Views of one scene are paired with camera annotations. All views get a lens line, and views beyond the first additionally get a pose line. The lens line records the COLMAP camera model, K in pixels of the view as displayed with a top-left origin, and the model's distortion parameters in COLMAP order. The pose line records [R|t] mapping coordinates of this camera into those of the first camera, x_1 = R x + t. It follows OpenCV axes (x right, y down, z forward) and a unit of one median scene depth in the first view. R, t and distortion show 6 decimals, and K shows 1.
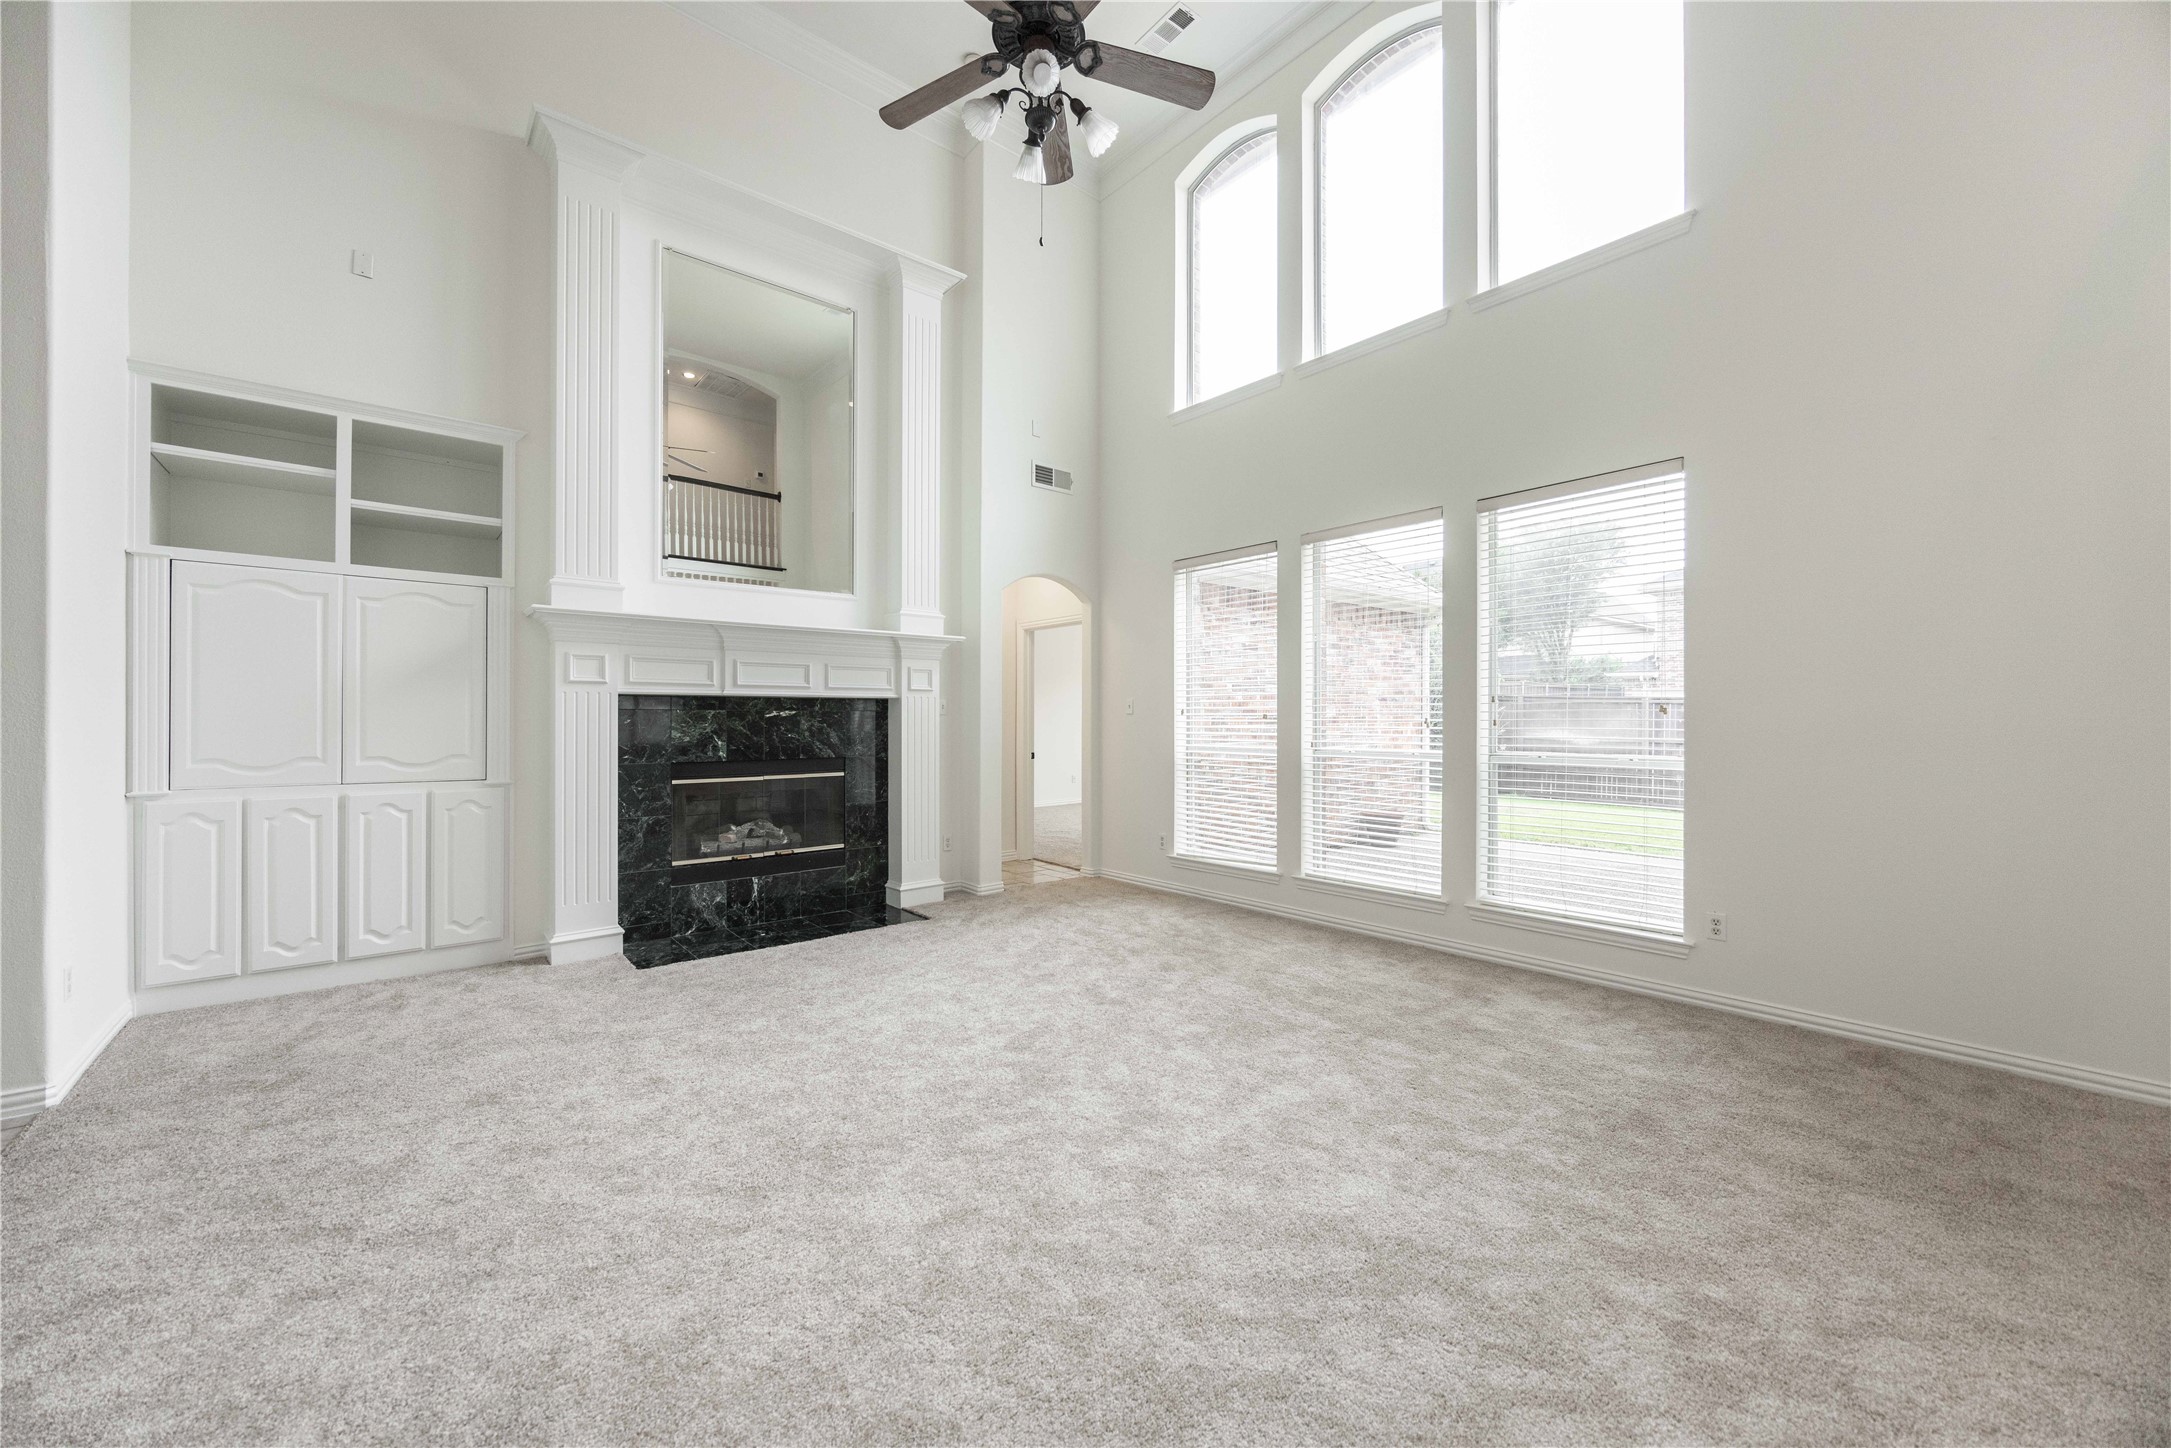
lens RADIAL K [[833.3, 0, 1088.6], [0, 833.3, 723.0], [0, 0, 1]] dist [-0.001975, -0.000093]
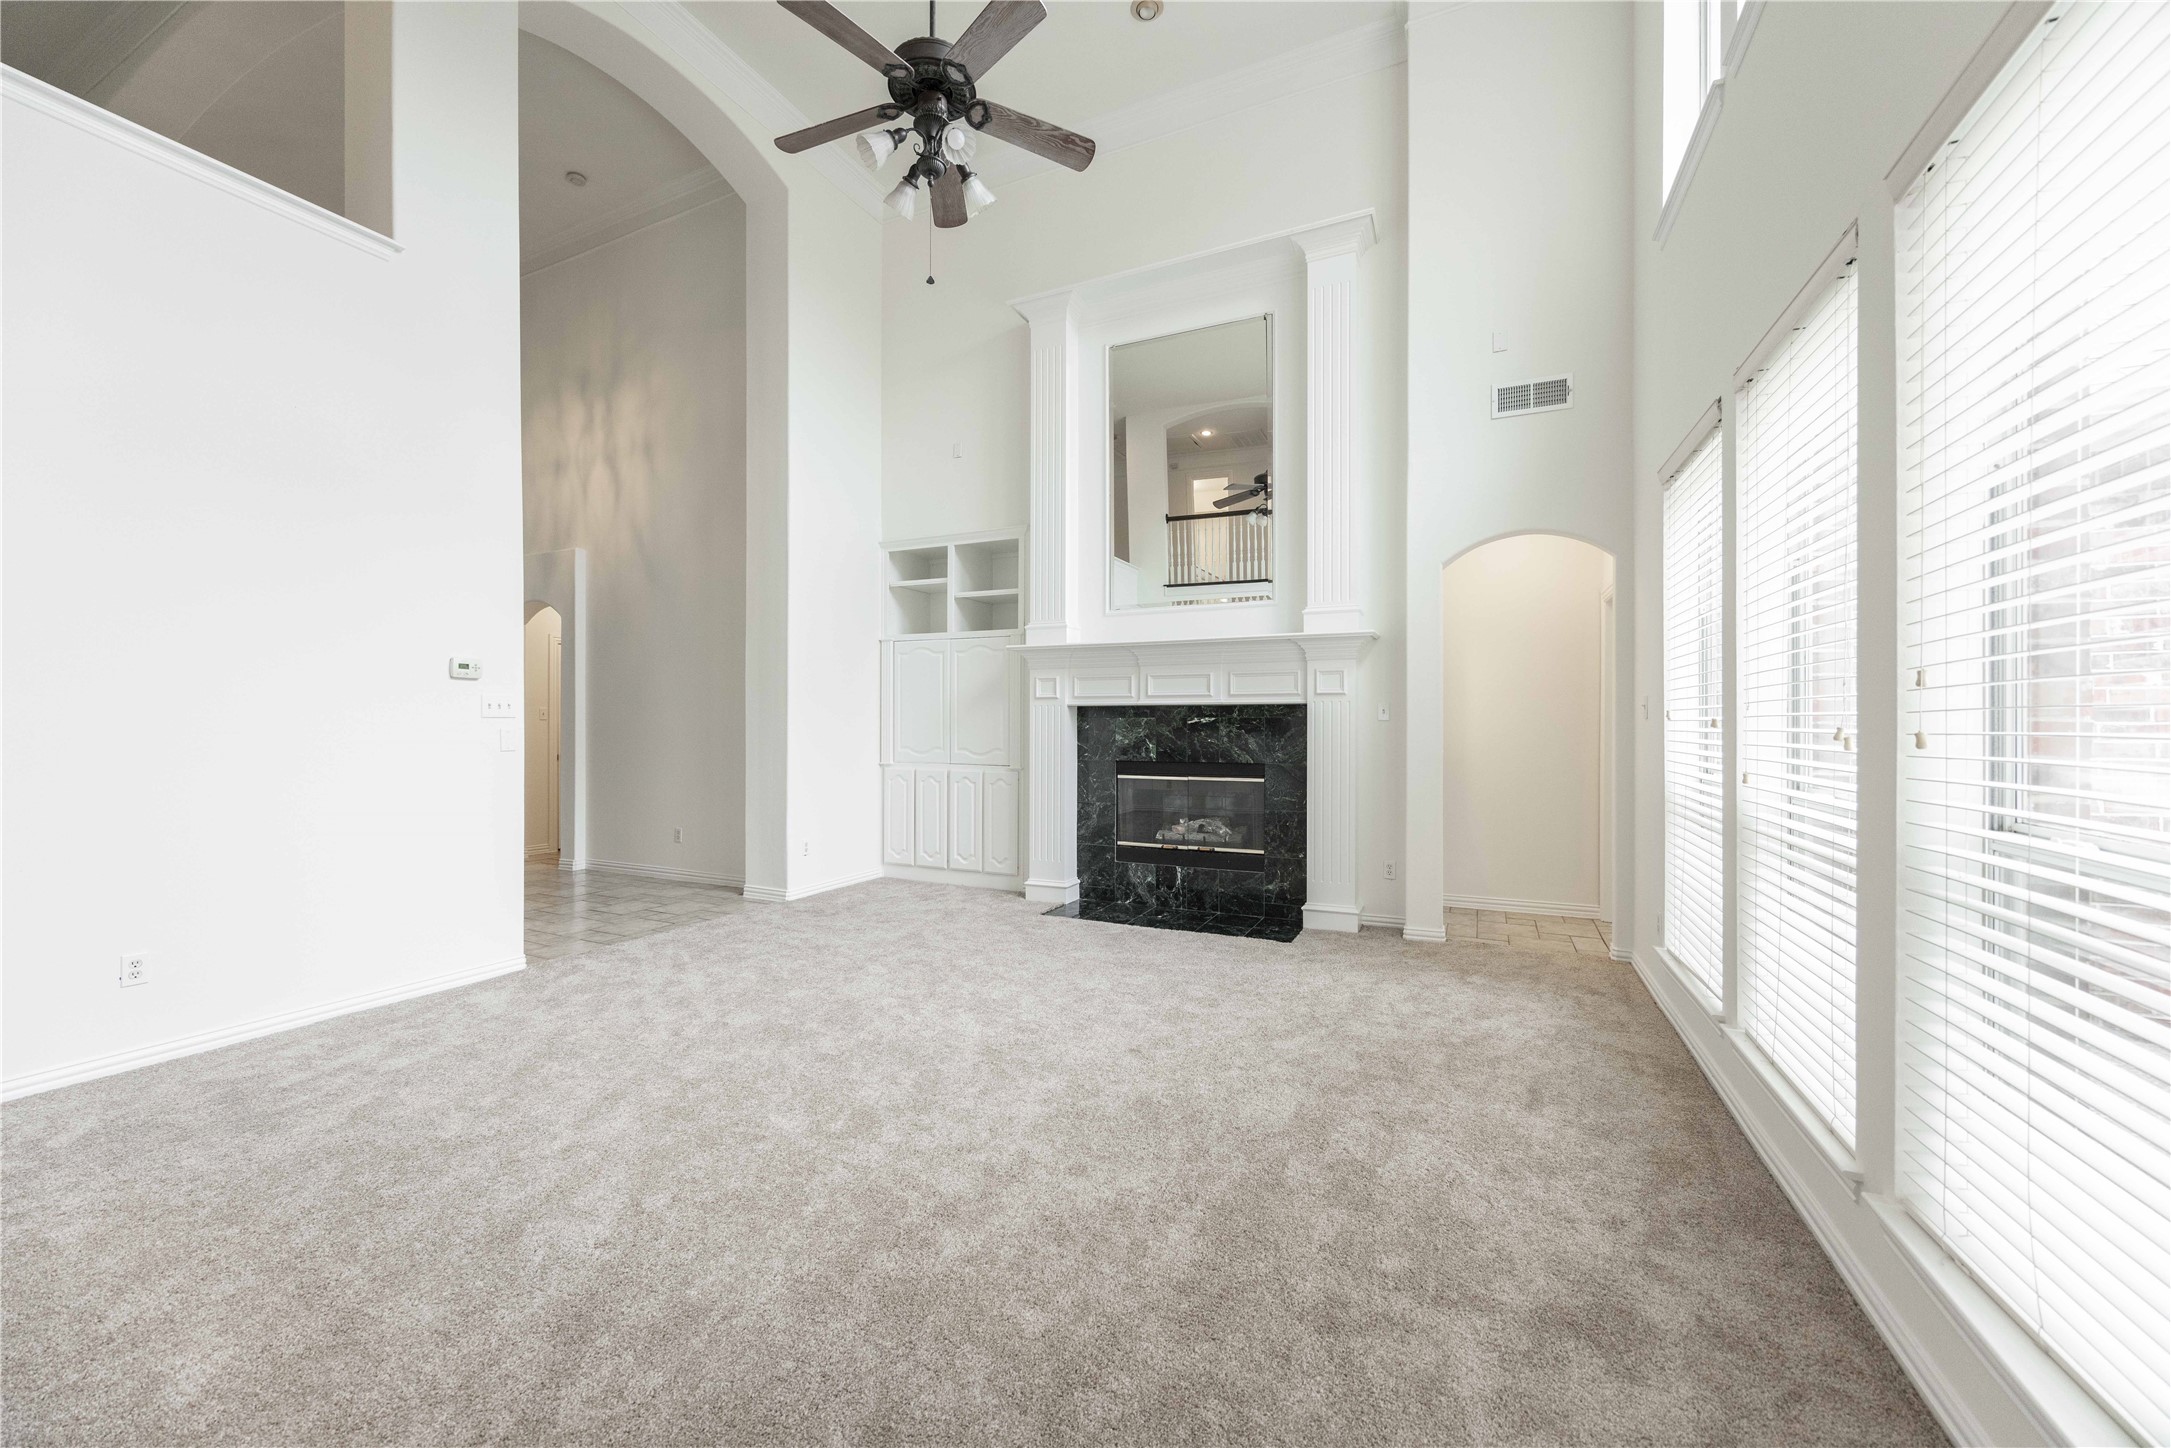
lens RADIAL K [[833.3, 0, 1088.6], [0, 833.3, 723.0], [0, 0, 1]] dist [-0.001975, -0.000093]
pose [[0.411553, -0.001404, -0.911385, 0.578068], [-0.006142, 0.999972, -0.004314, -0.002202], [0.911365, 0.007373, 0.411533, 0.433975]]
